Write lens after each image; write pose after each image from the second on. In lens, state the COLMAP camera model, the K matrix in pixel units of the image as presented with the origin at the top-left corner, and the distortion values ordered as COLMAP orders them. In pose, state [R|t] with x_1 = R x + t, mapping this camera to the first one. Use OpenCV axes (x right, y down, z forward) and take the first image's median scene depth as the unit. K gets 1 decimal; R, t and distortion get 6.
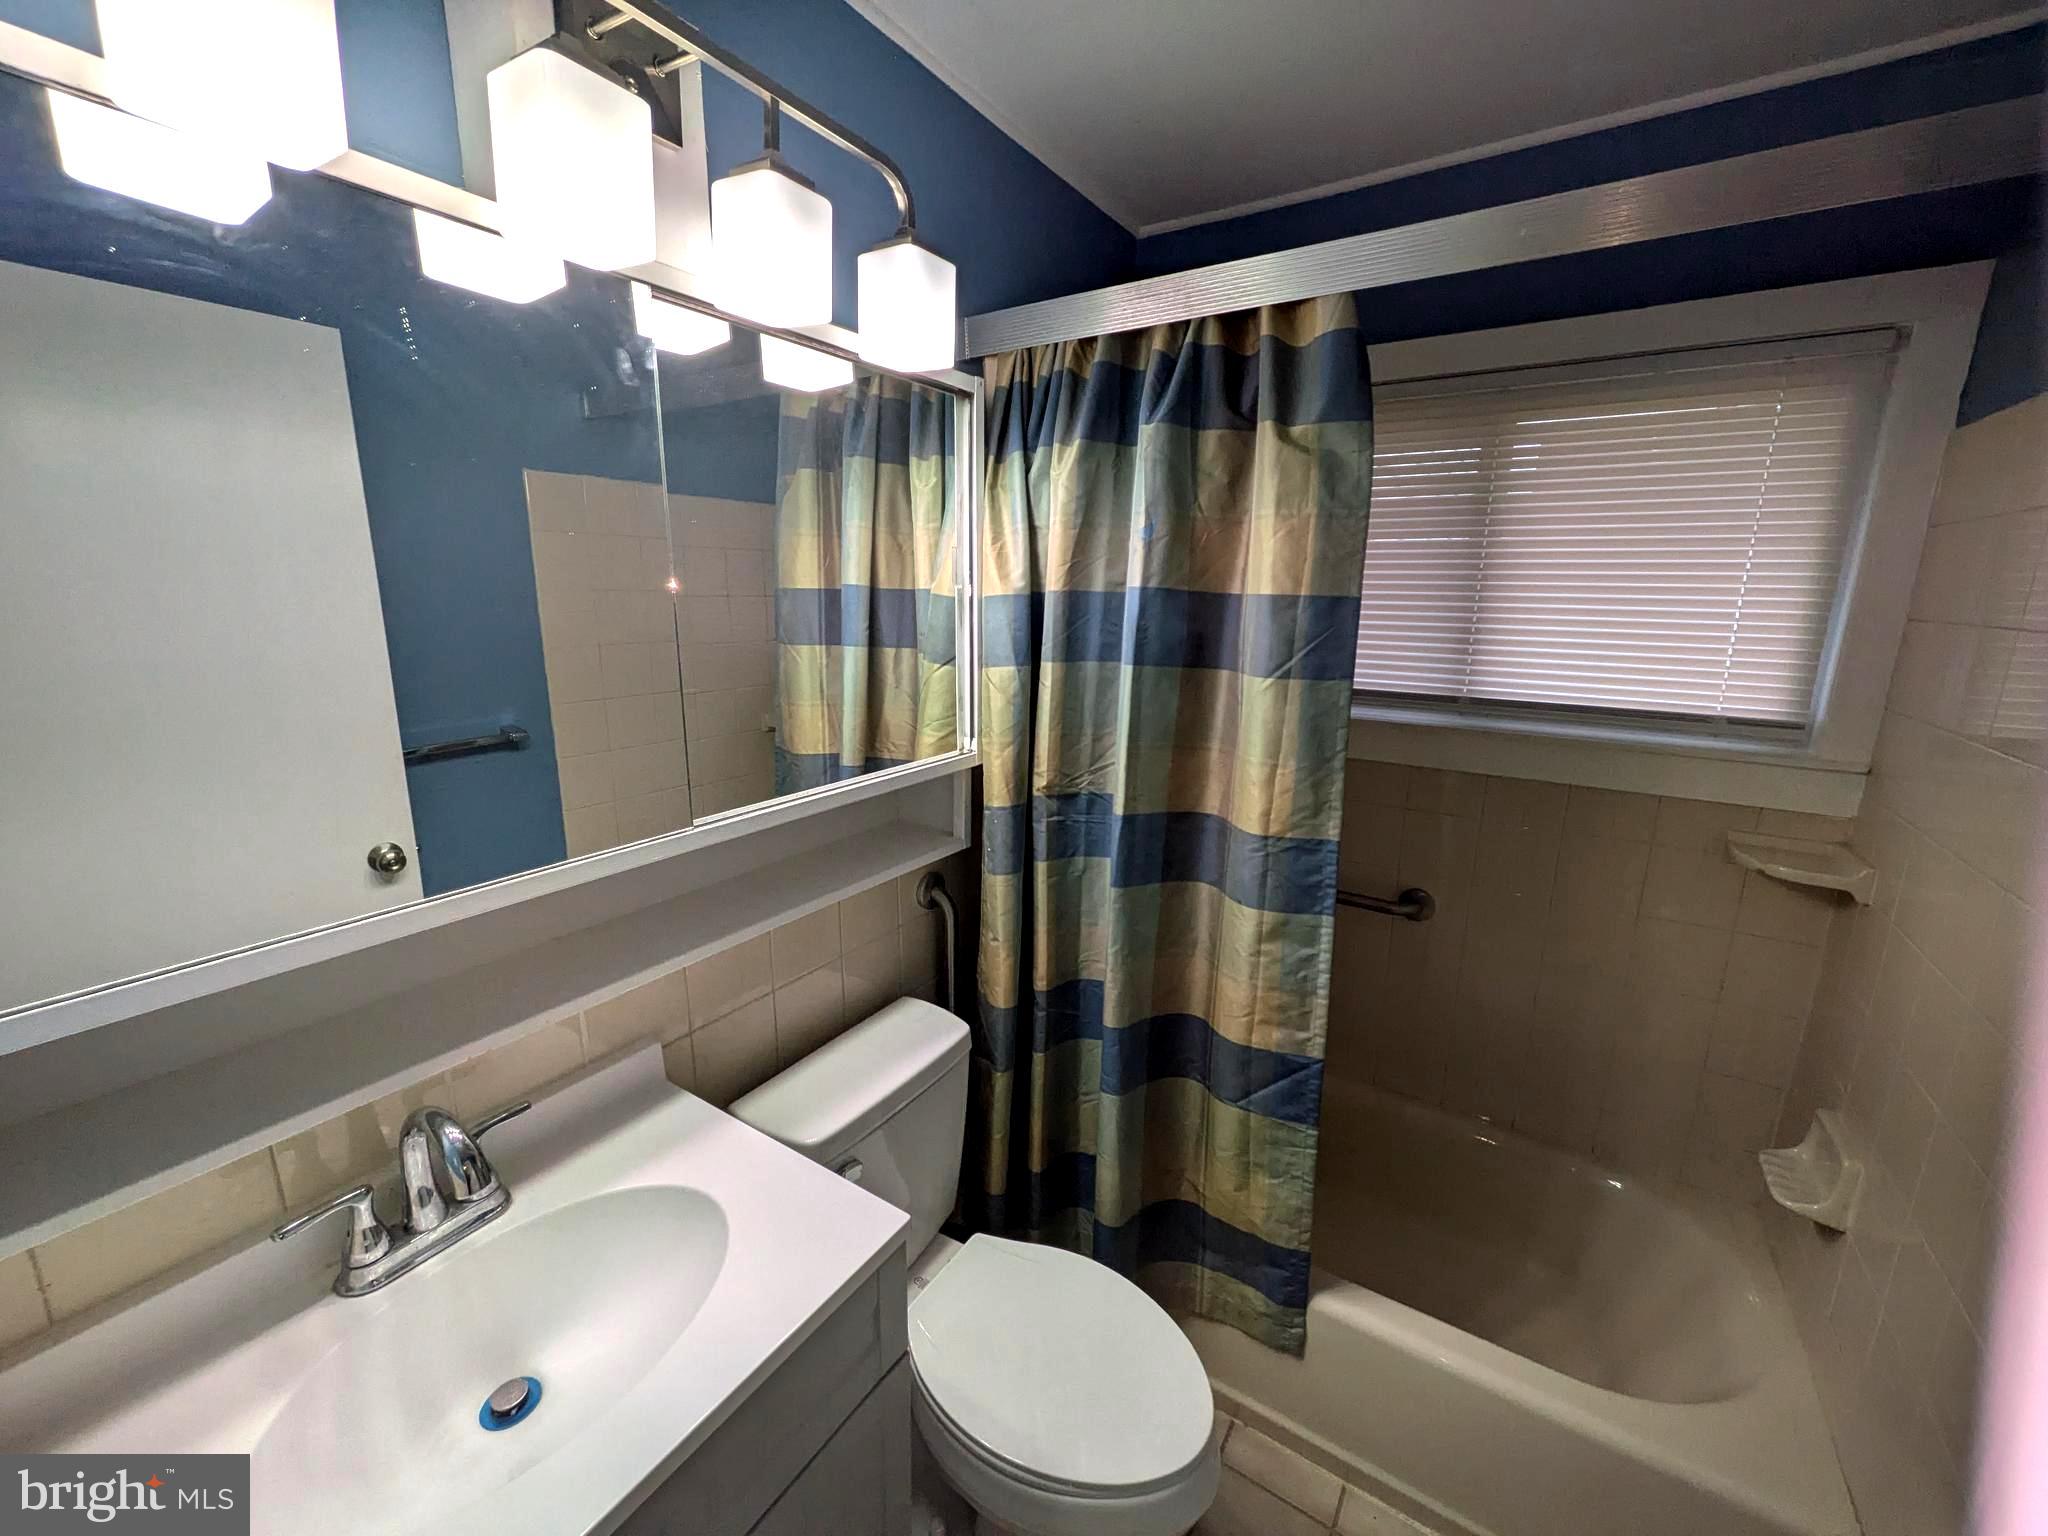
lens RADIAL K [[803.5, 0, 1015.1], [0, 803.5, 753.2], [0, 0, 1]] dist [-0.005247, 0.000267]
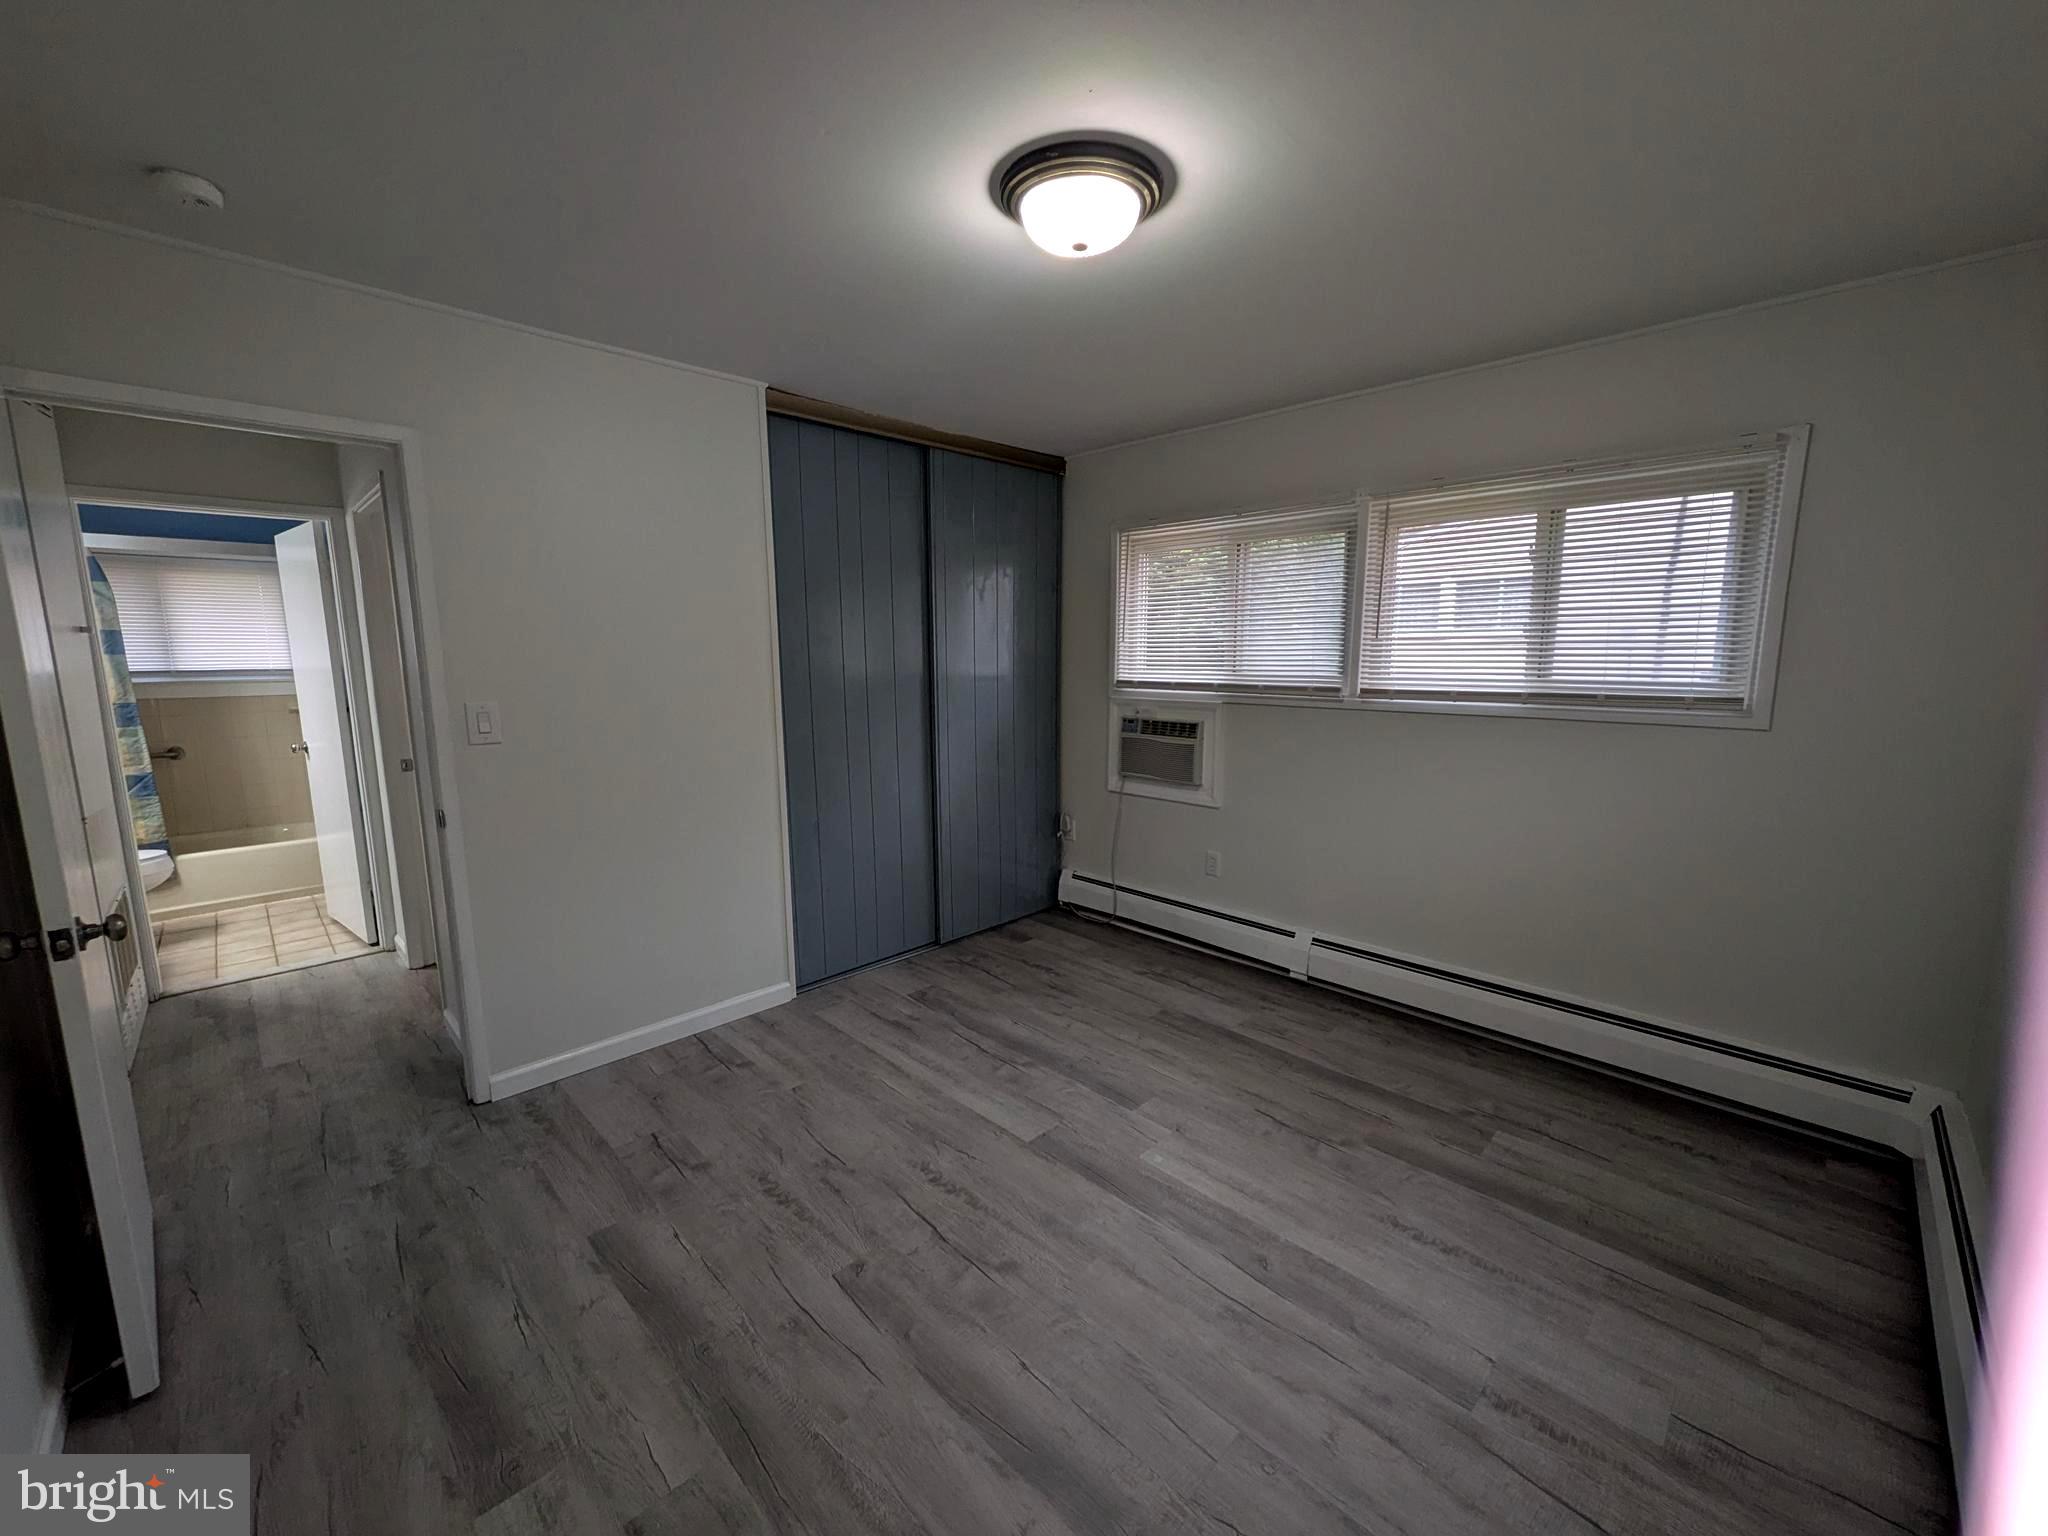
lens RADIAL K [[803.5, 0, 1023.8], [0, 803.5, 768.0], [0, 0, 1]] dist [-0.005247, 0.000267]
pose [[0.245808, -0.172933, 0.953768, -2.470898], [0.205889, 0.970819, 0.122963, 0.938558], [-0.947200, 0.166145, 0.274240, -4.357883]]
